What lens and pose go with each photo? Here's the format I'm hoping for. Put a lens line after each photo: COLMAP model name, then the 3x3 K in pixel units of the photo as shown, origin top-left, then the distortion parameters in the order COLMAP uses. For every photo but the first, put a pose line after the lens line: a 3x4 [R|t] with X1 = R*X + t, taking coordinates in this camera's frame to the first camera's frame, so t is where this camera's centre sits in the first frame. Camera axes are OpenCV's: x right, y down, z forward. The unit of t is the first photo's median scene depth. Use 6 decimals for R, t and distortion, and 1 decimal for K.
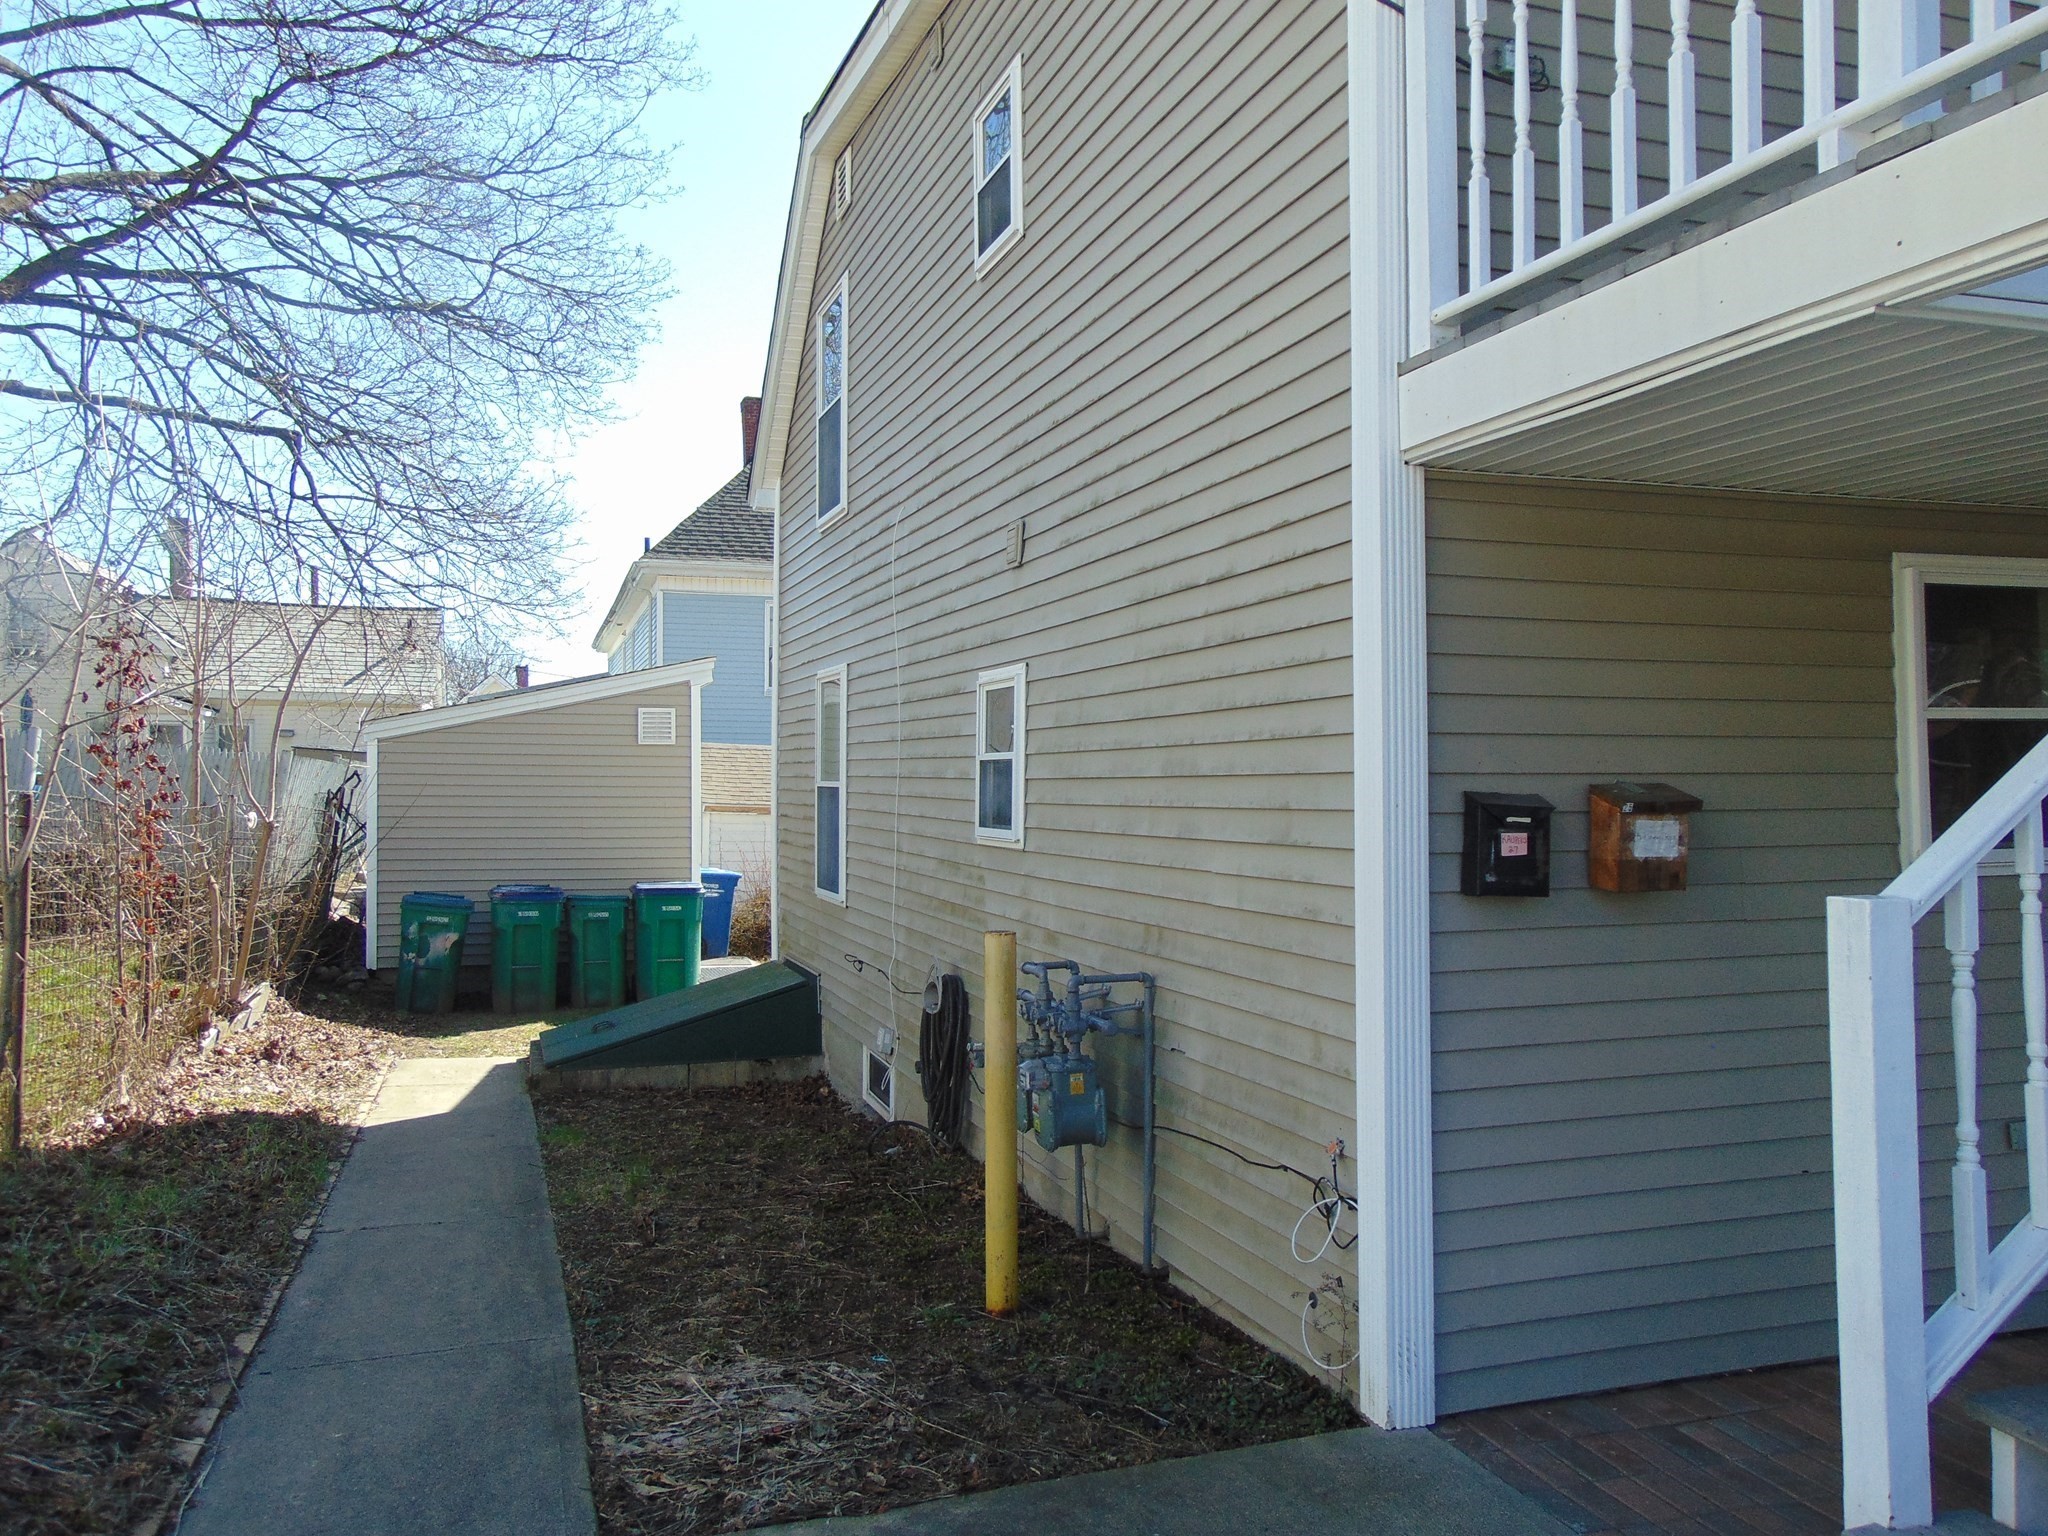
lens RADIAL K [[1565.9, 0, 1025.4], [0, 1565.9, 766.0], [0, 0, 1]] dist [0.002889, 0.032982]
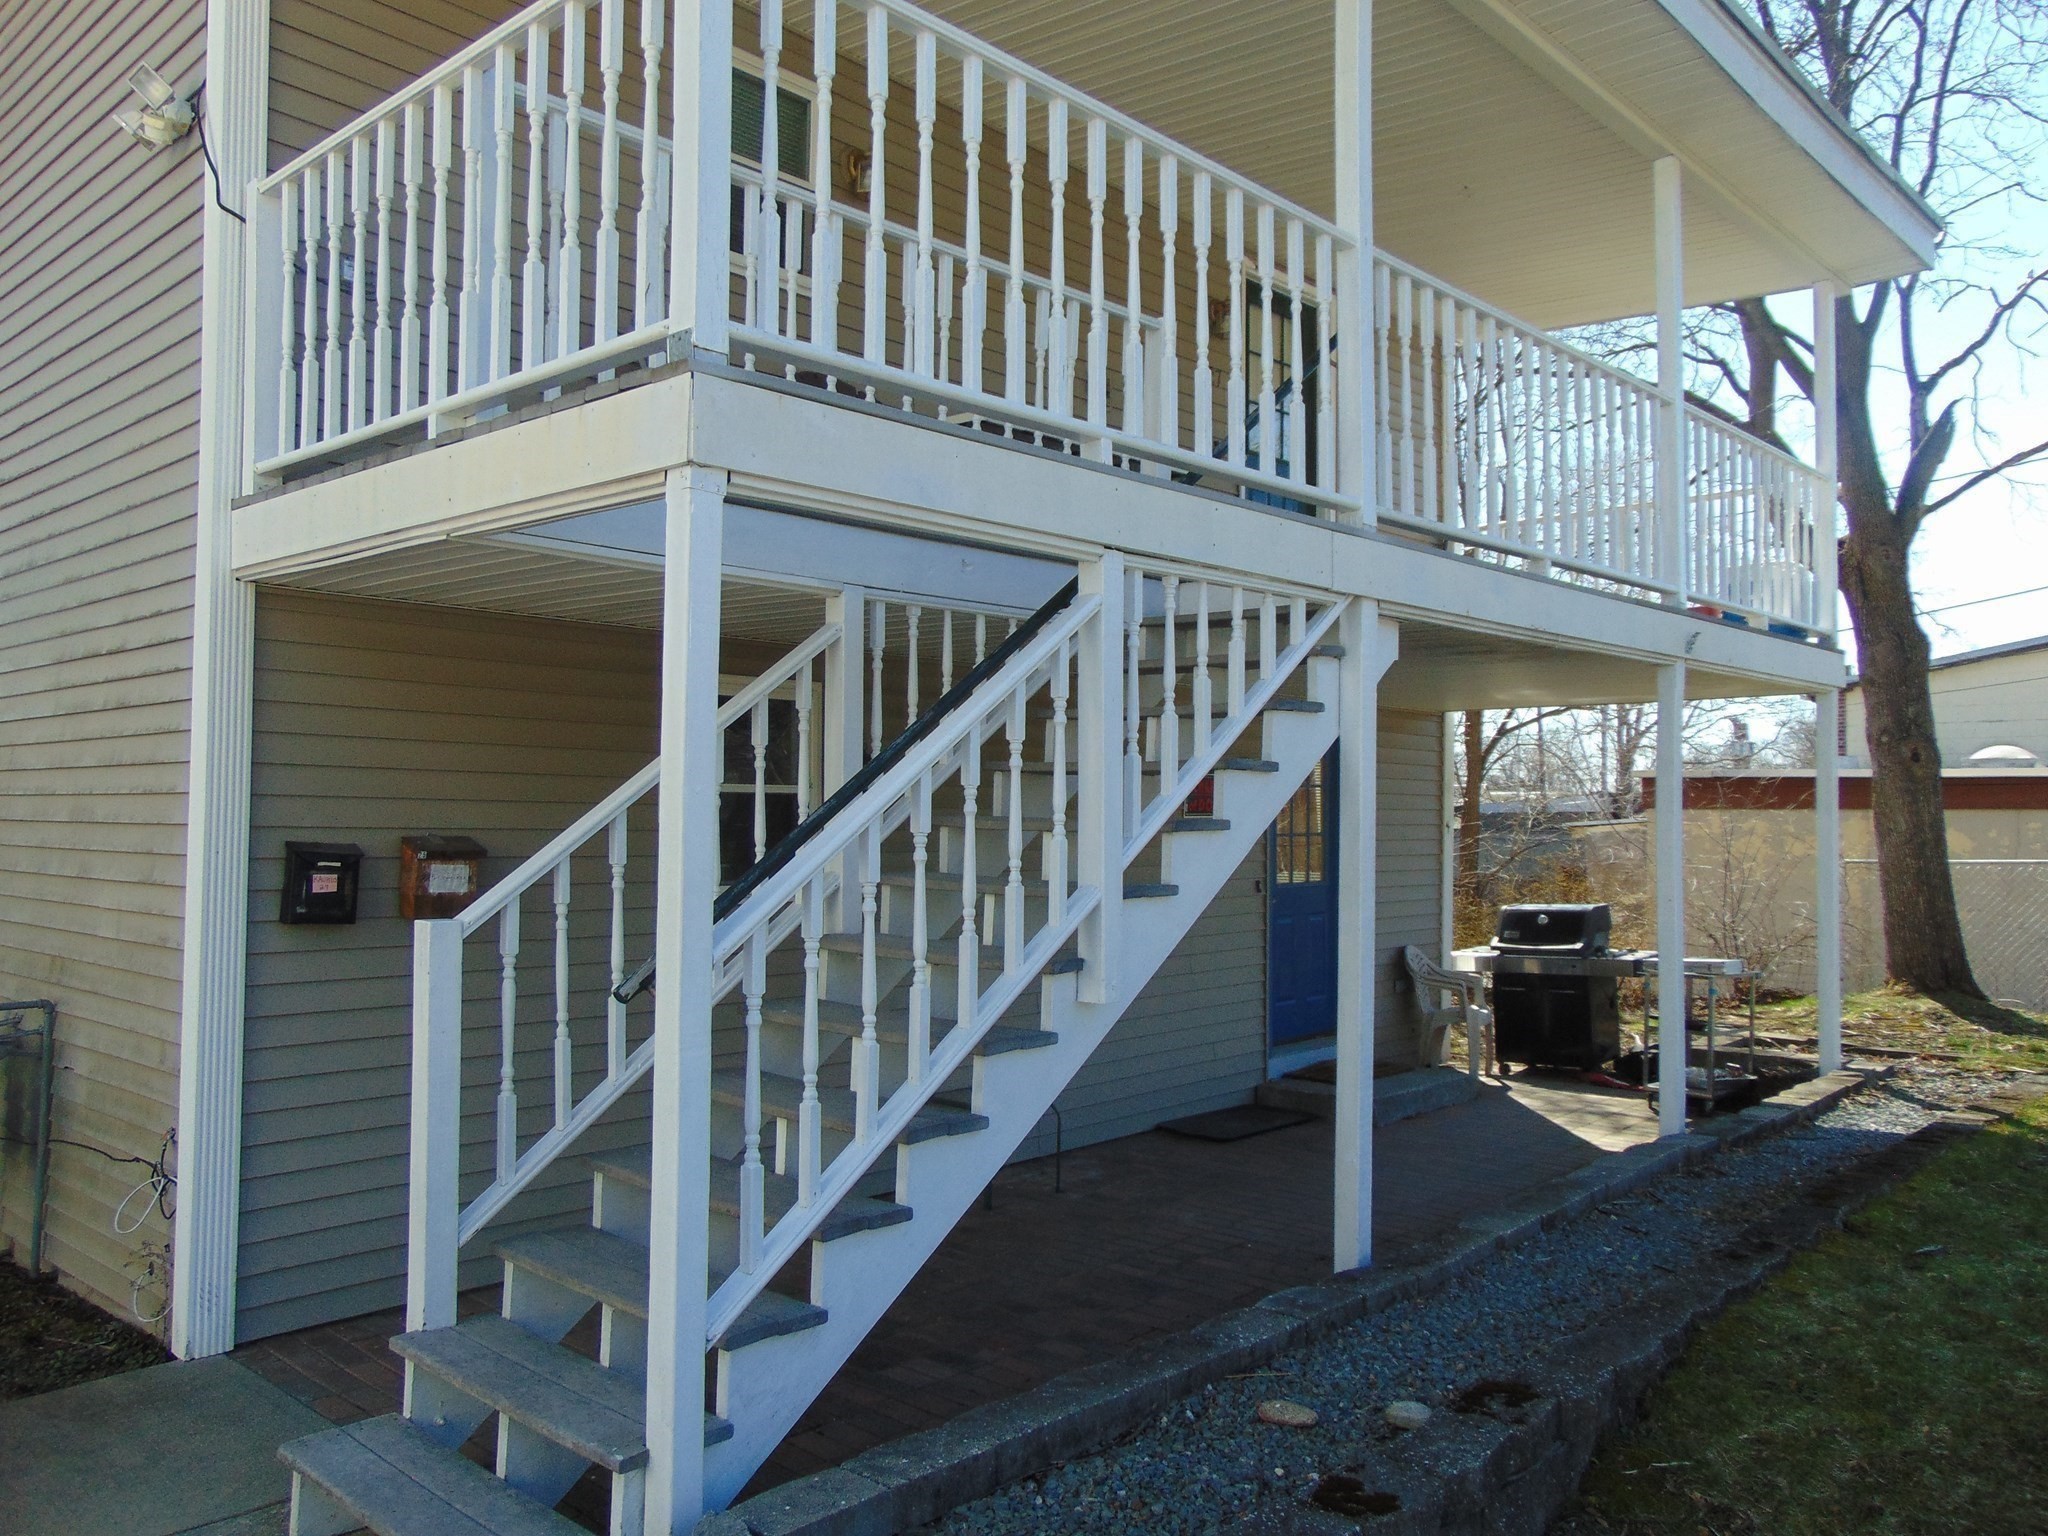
lens RADIAL K [[1565.9, 0, 1025.7], [0, 1565.9, 763.9], [0, 0, 1]] dist [0.002889, 0.032982]
pose [[0.882640, 0.032652, 0.468914, 0.213246], [-0.022866, 0.999386, -0.026551, -0.026361], [-0.469493, 0.012713, 0.882845, -0.399763]]
